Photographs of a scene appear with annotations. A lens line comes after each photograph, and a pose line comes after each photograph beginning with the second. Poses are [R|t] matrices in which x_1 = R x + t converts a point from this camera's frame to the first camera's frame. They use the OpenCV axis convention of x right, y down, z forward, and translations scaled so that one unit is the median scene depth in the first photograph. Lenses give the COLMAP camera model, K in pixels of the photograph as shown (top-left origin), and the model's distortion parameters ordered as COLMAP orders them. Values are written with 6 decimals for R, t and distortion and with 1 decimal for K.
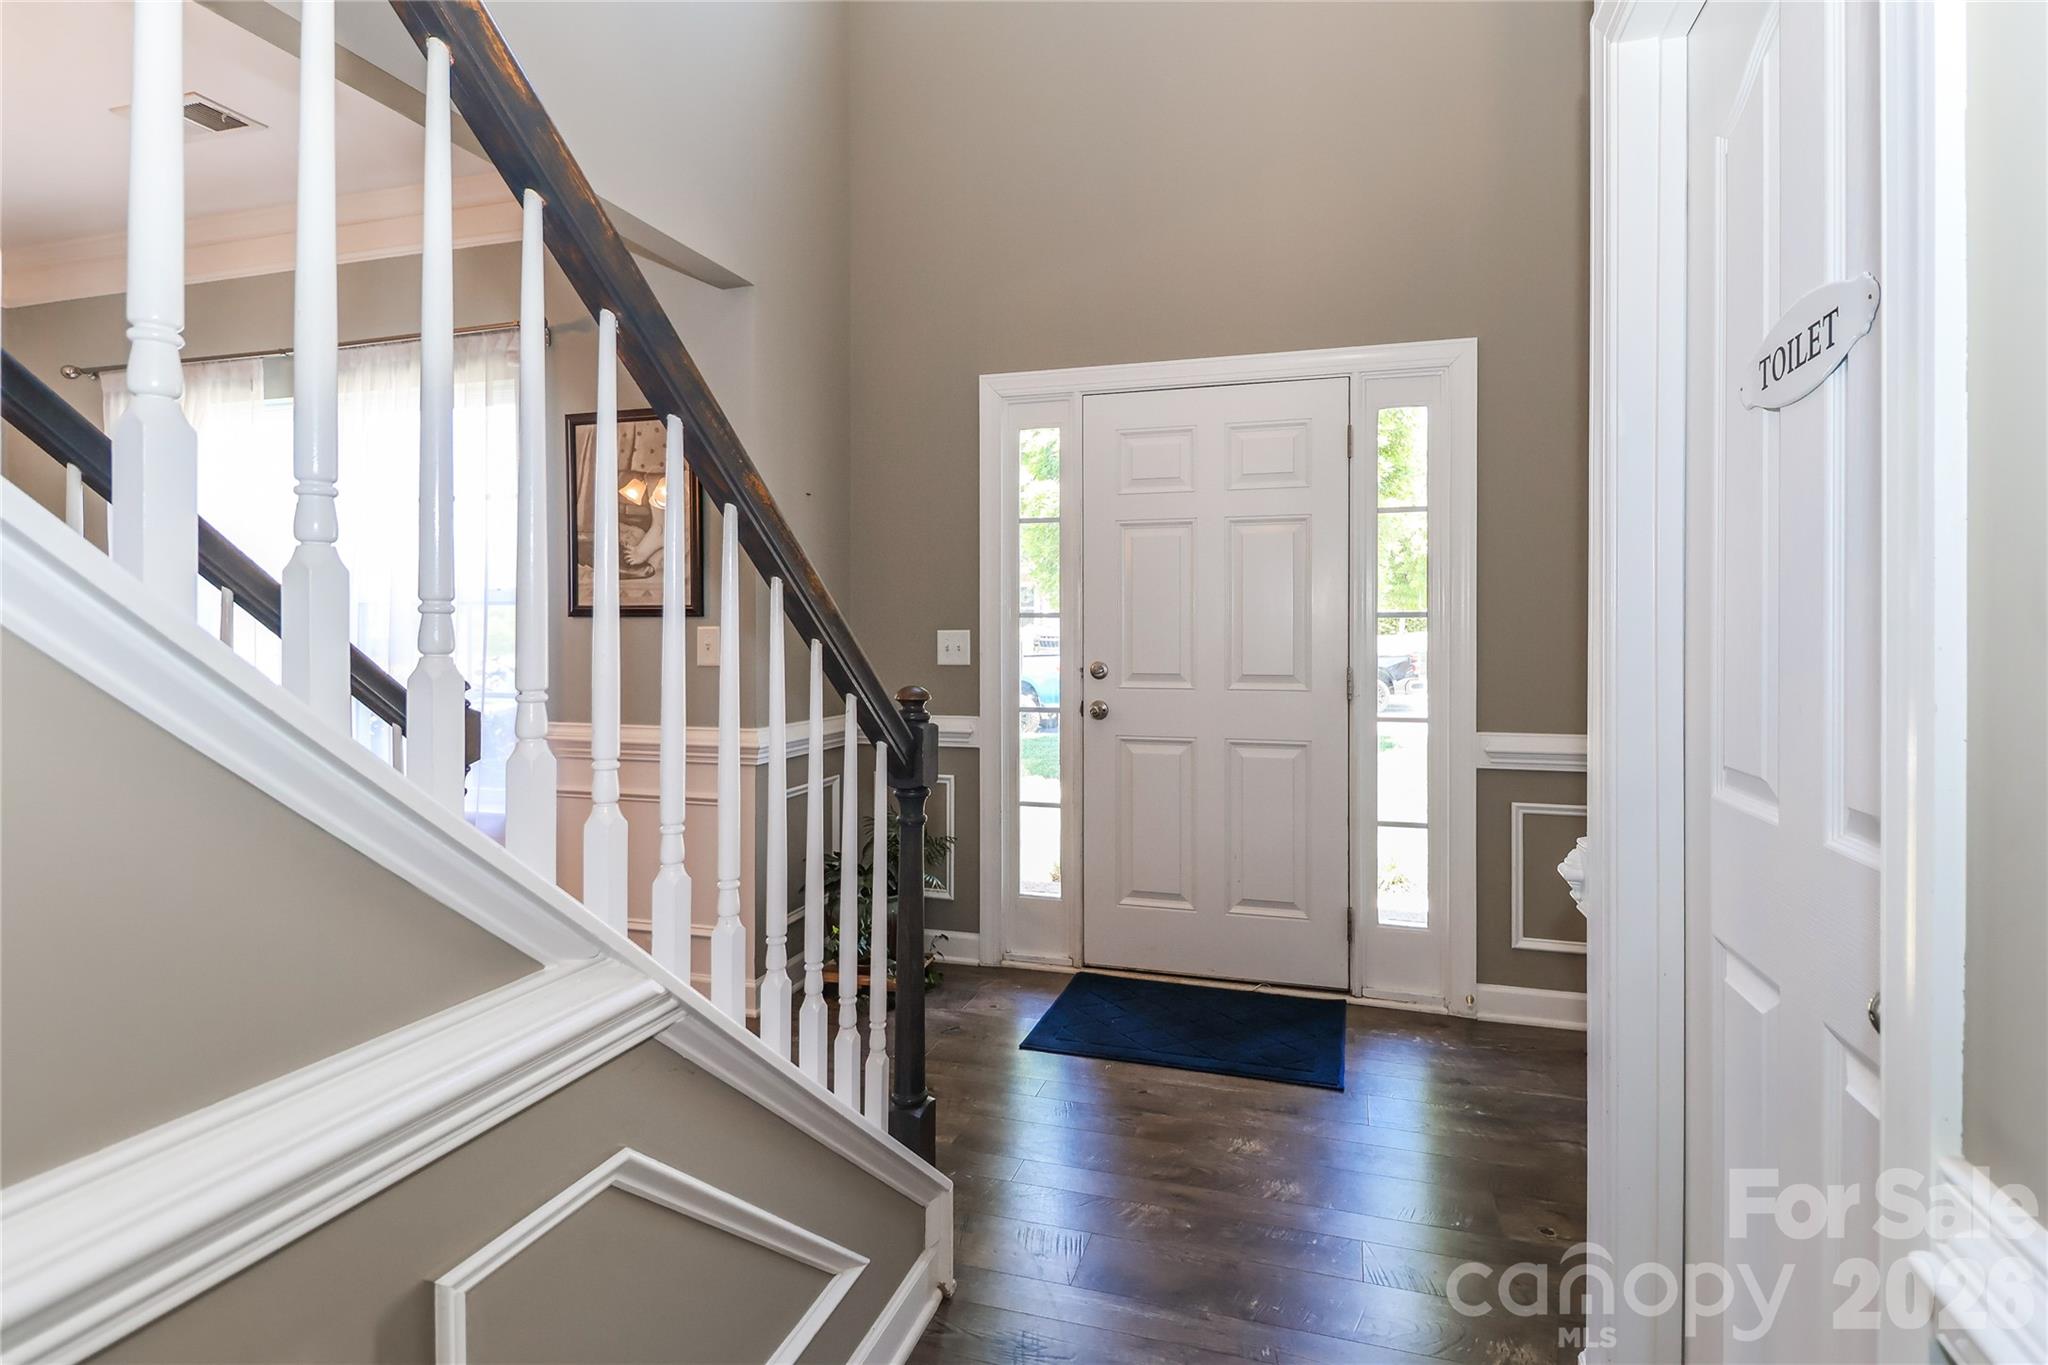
lens RADIAL K [[957.9, 0, 1073.3], [0, 957.9, 655.7], [0, 0, 1]] dist [0.015950, -0.010998]
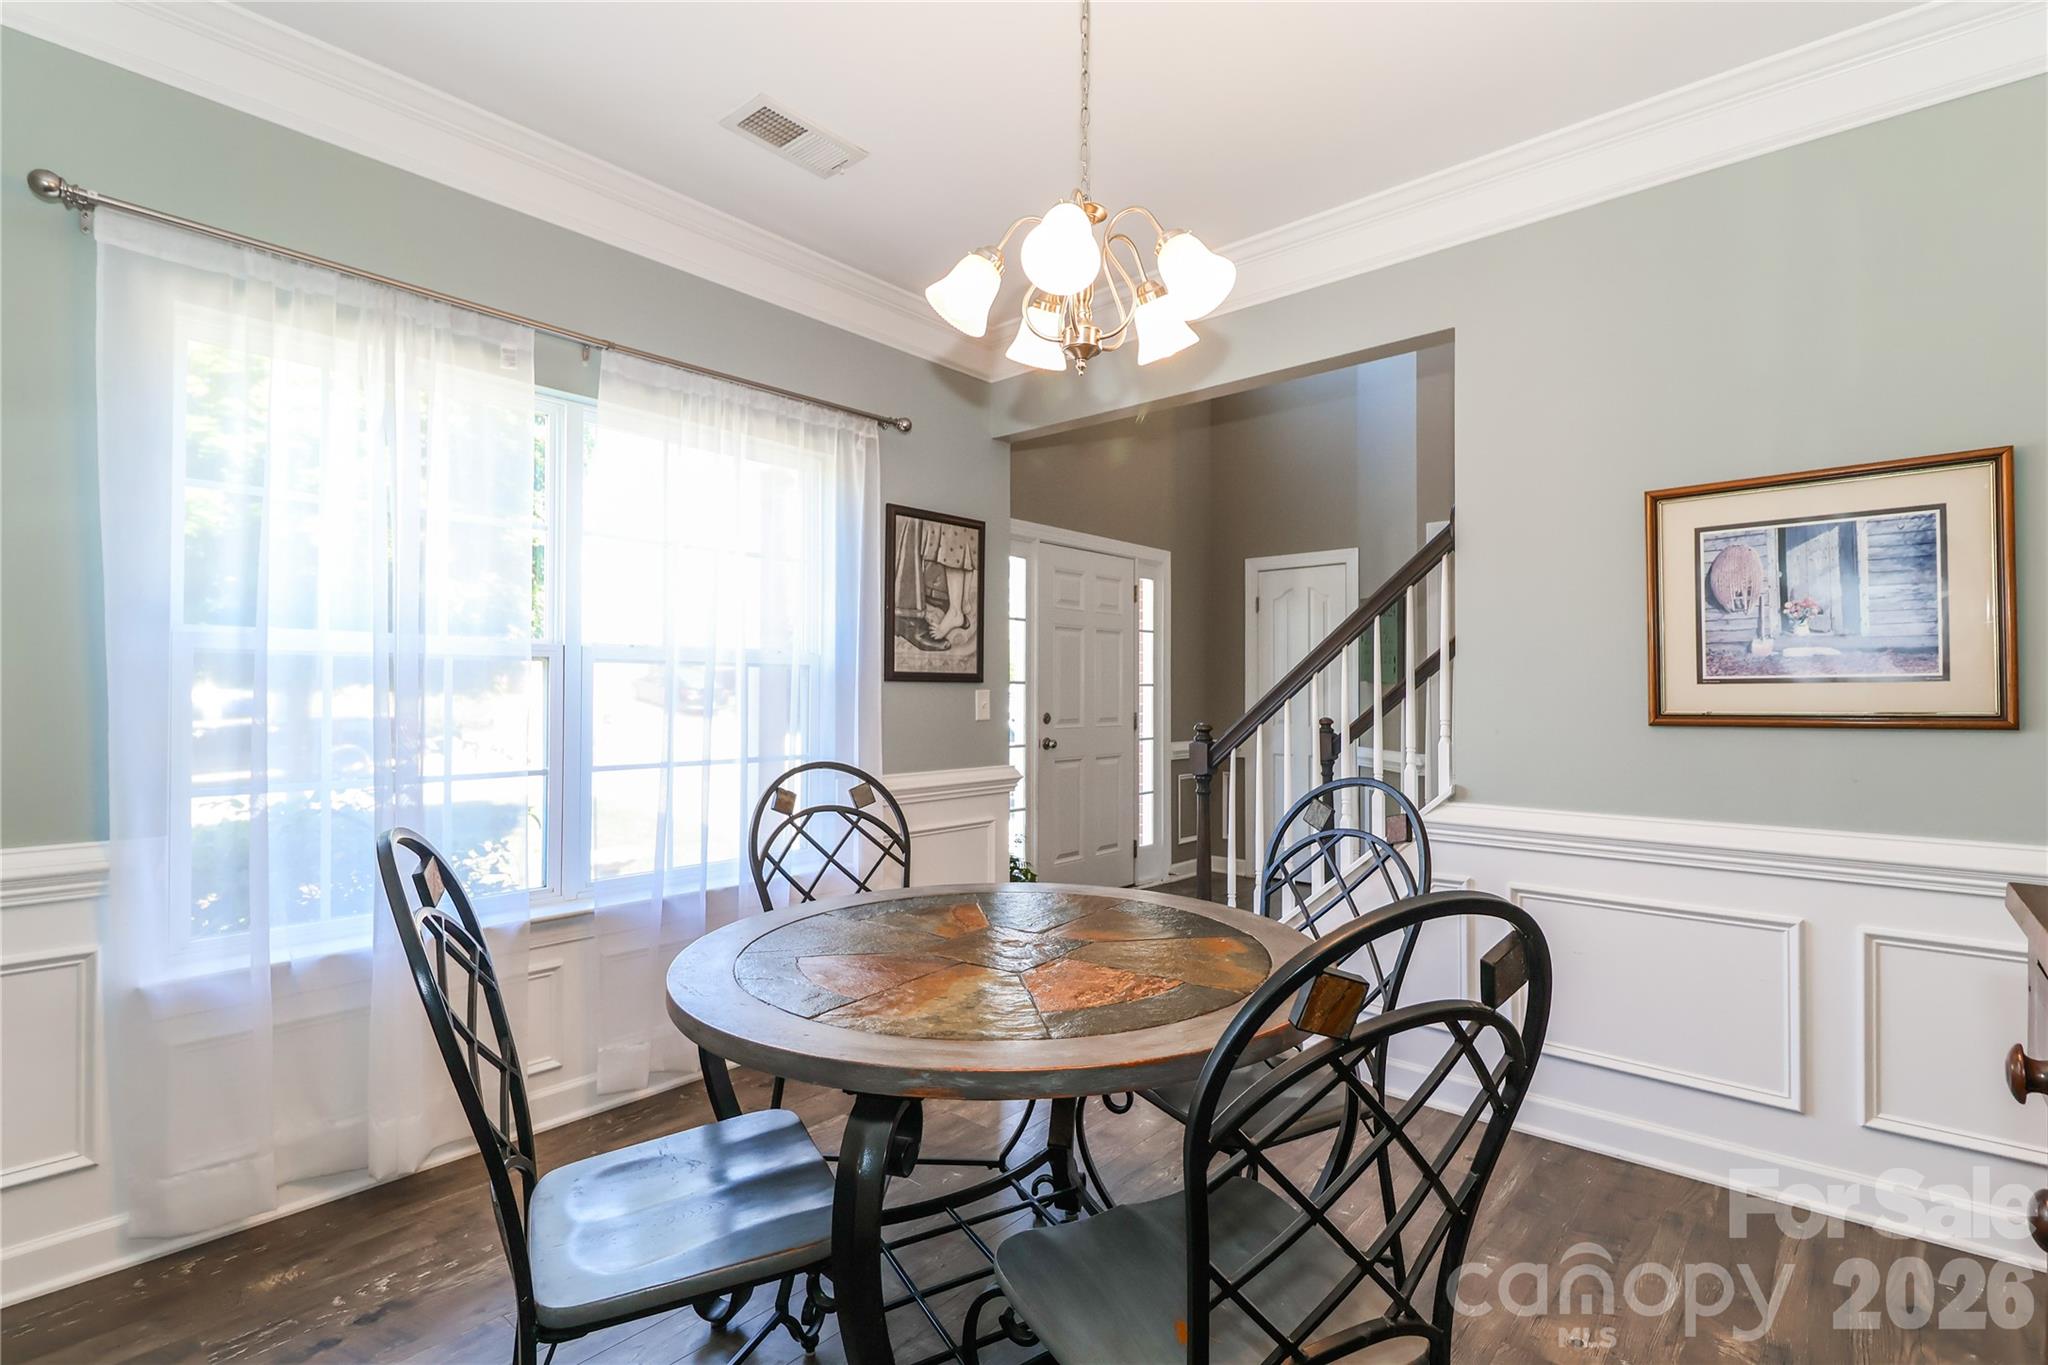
lens RADIAL K [[957.9, 0, 1012.2], [0, 957.9, 678.8], [0, 0, 1]] dist [0.015950, -0.010998]
pose [[0.435591, 0.012036, 0.900064, -1.512451], [0.021336, 0.999492, -0.023691, -0.013881], [-0.899892, 0.029523, 0.435112, 0.388582]]
